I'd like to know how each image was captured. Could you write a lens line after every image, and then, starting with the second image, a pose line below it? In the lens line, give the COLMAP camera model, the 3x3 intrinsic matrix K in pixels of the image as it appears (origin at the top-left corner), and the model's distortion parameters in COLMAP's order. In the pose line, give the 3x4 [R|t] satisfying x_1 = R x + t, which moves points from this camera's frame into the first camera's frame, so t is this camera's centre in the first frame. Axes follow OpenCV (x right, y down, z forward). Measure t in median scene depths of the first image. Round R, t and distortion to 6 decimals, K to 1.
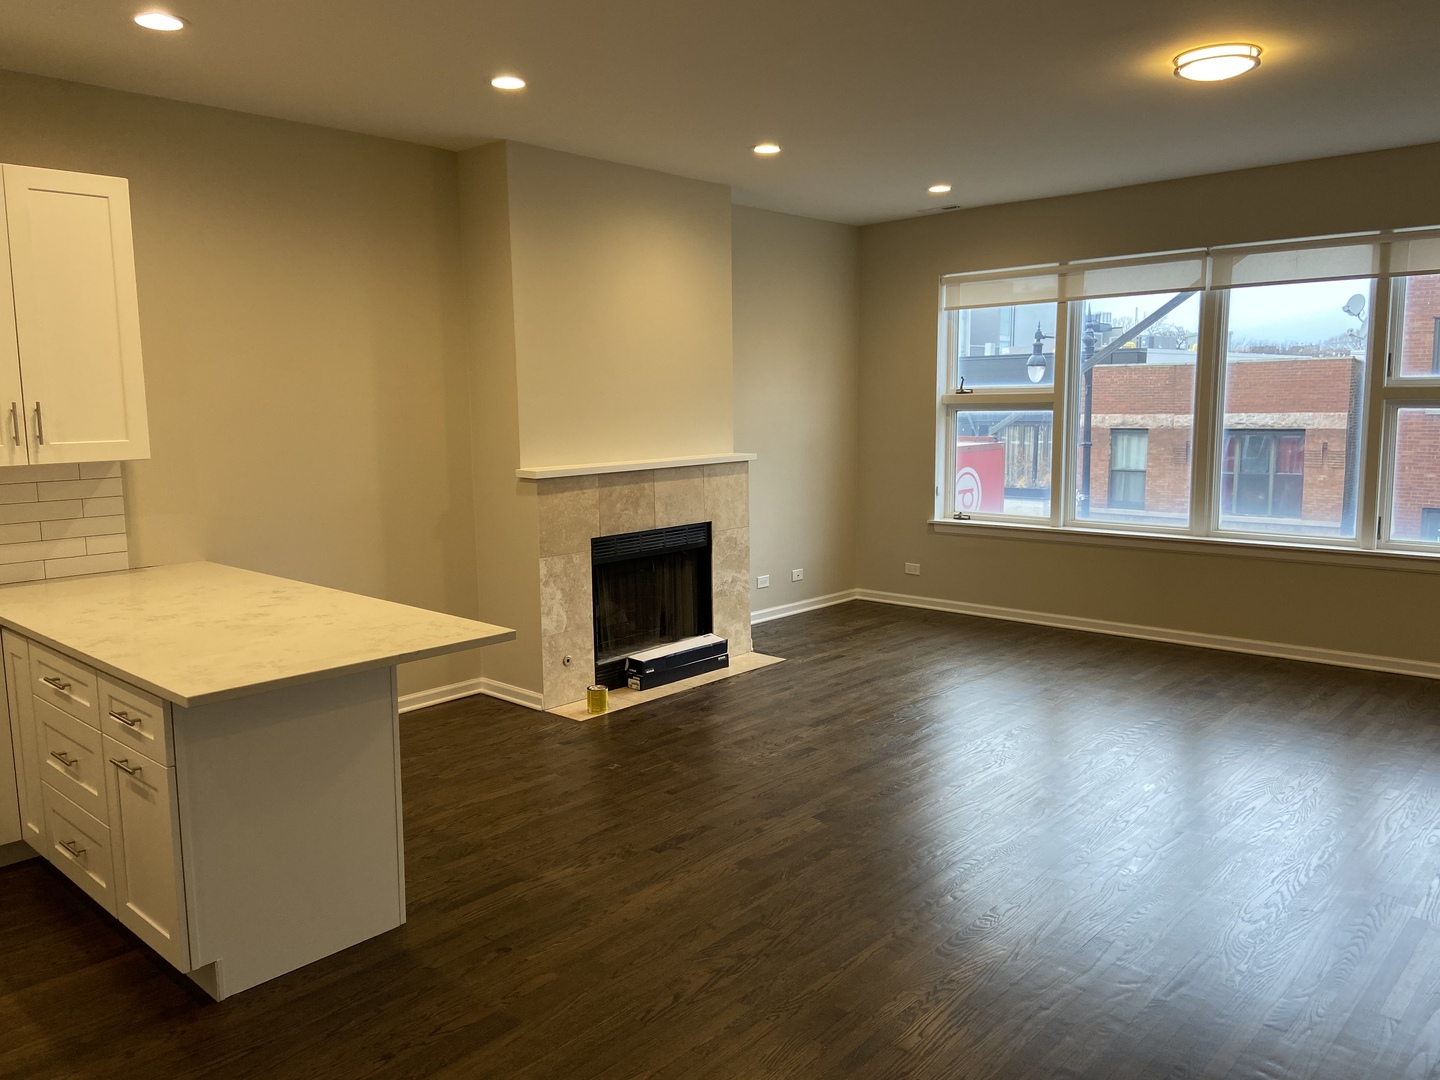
lens RADIAL K [[1068.6, 0, 715.7], [0, 1068.6, 534.0], [0, 0, 1]] dist [0.021944, -0.004646]
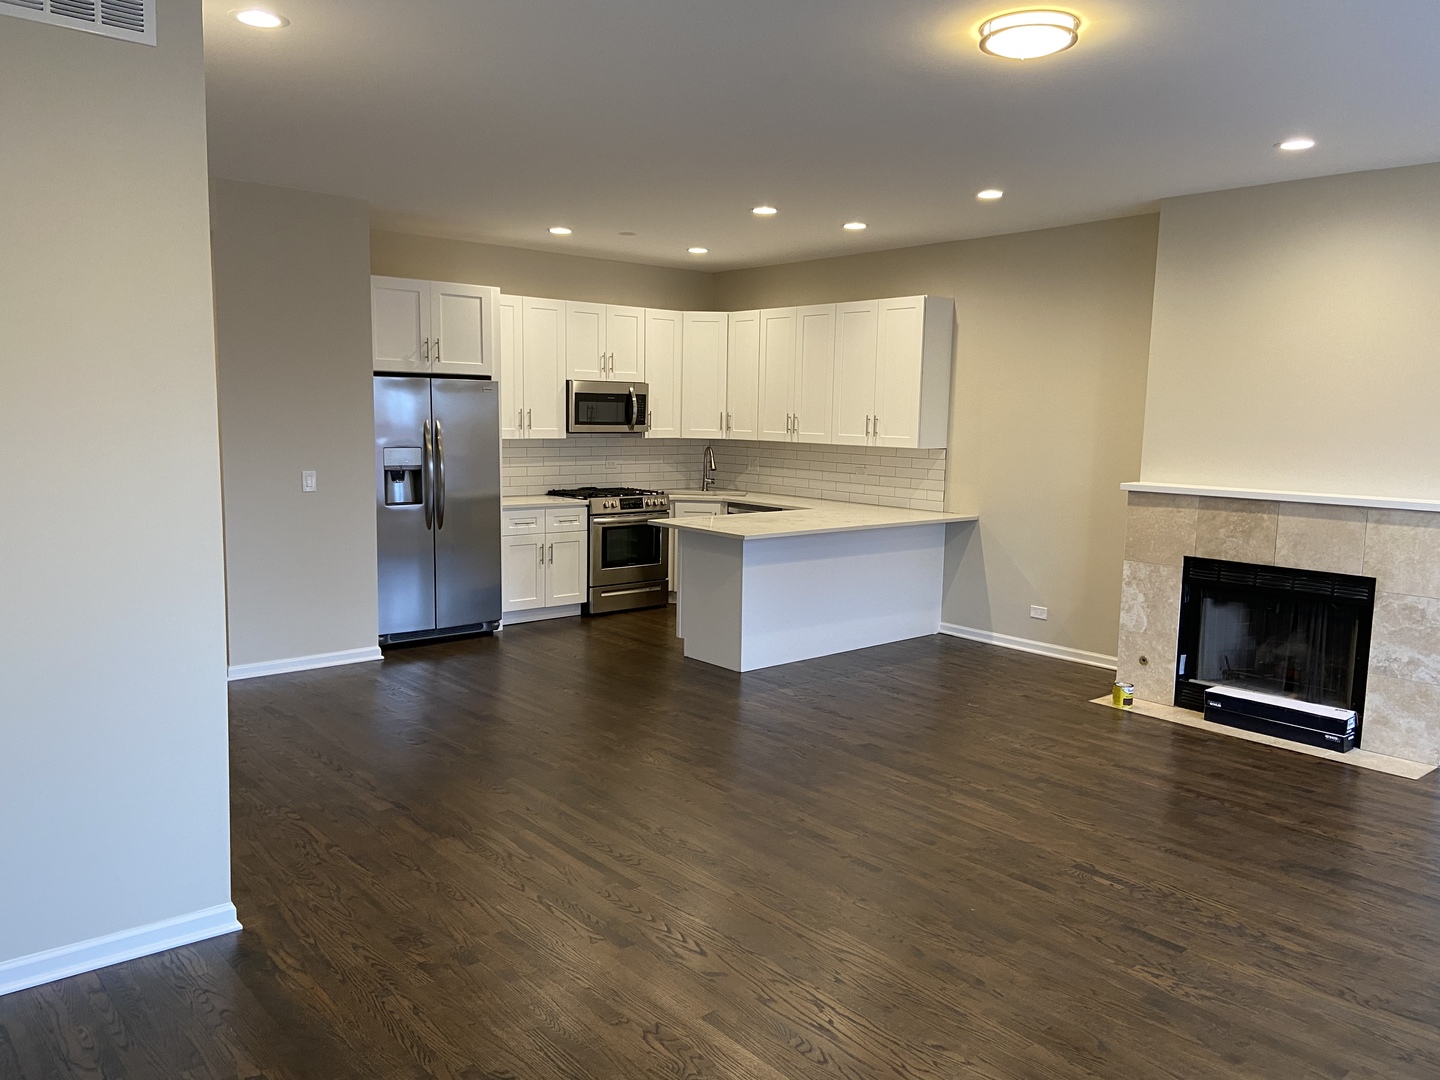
lens RADIAL K [[1068.6, 0, 713.1], [0, 1068.6, 540.8], [0, 0, 1]] dist [0.021944, -0.004646]
pose [[-0.132059, 0.129335, -0.982768, 0.986811], [-0.142490, 0.978677, 0.147944, -0.101398], [0.980947, 0.159572, -0.110814, 0.670061]]
